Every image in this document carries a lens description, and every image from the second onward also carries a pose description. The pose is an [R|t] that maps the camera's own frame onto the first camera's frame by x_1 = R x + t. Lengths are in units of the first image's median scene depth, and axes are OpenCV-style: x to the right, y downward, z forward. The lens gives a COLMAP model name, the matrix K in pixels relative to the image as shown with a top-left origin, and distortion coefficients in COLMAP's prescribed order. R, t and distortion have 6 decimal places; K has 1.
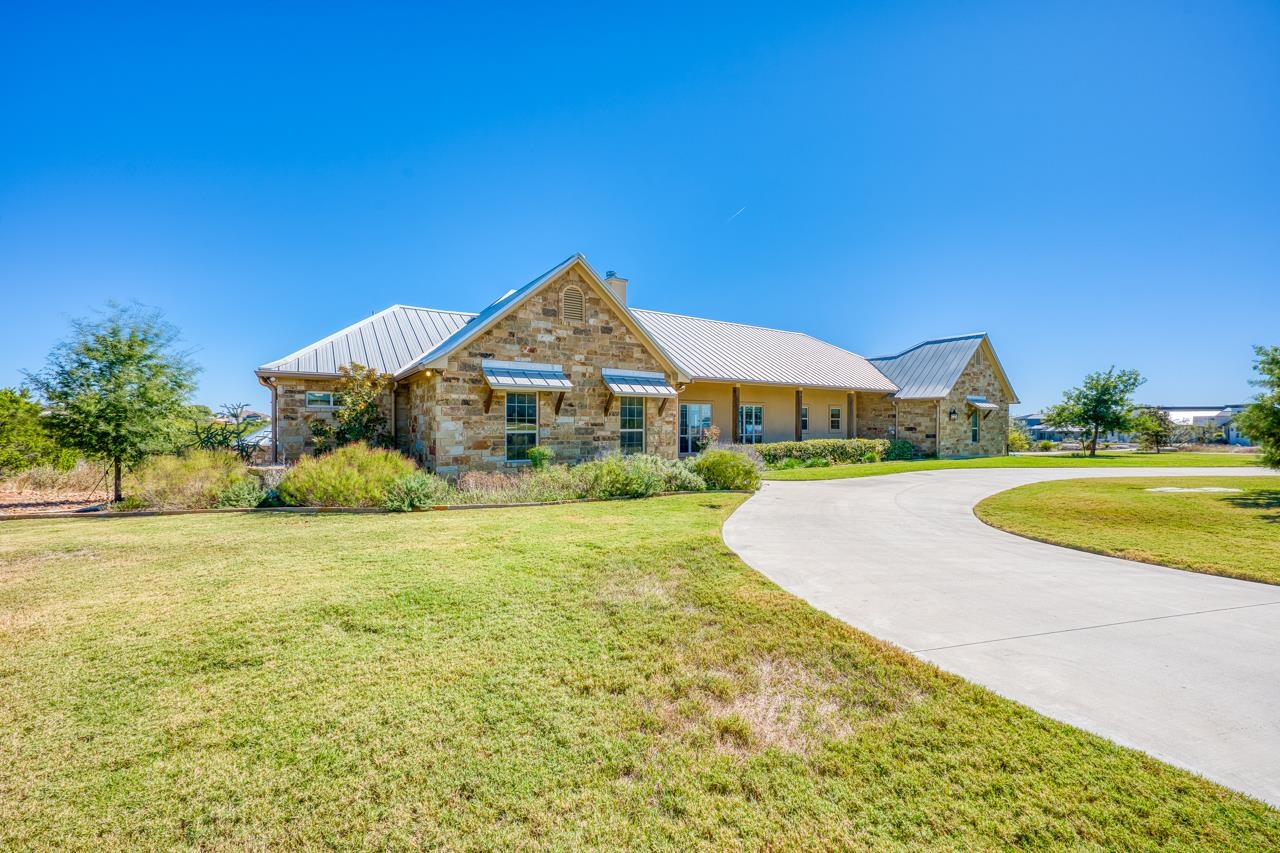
lens RADIAL K [[505.9, 0, 637.1], [0, 505.9, 425.1], [0, 0, 1]] dist [-0.000074, 0.000020]
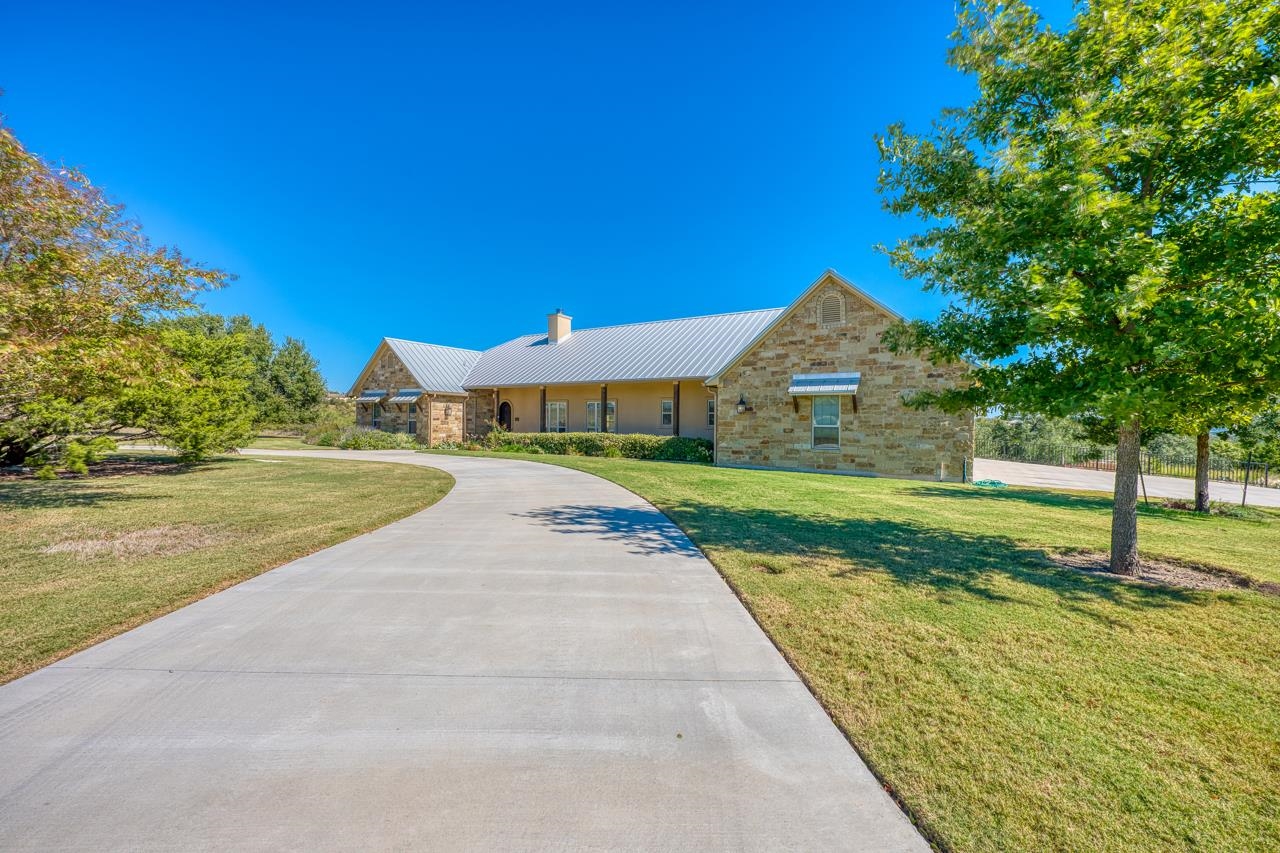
lens RADIAL K [[505.9, 0, 637.1], [0, 505.9, 425.1], [0, 0, 1]] dist [-0.000074, 0.000020]
pose [[0.406288, 0.001410, -0.913744, 1.493442], [-0.020082, 0.999771, -0.007387, 0.019303], [0.913525, 0.021351, 0.406223, 0.720753]]
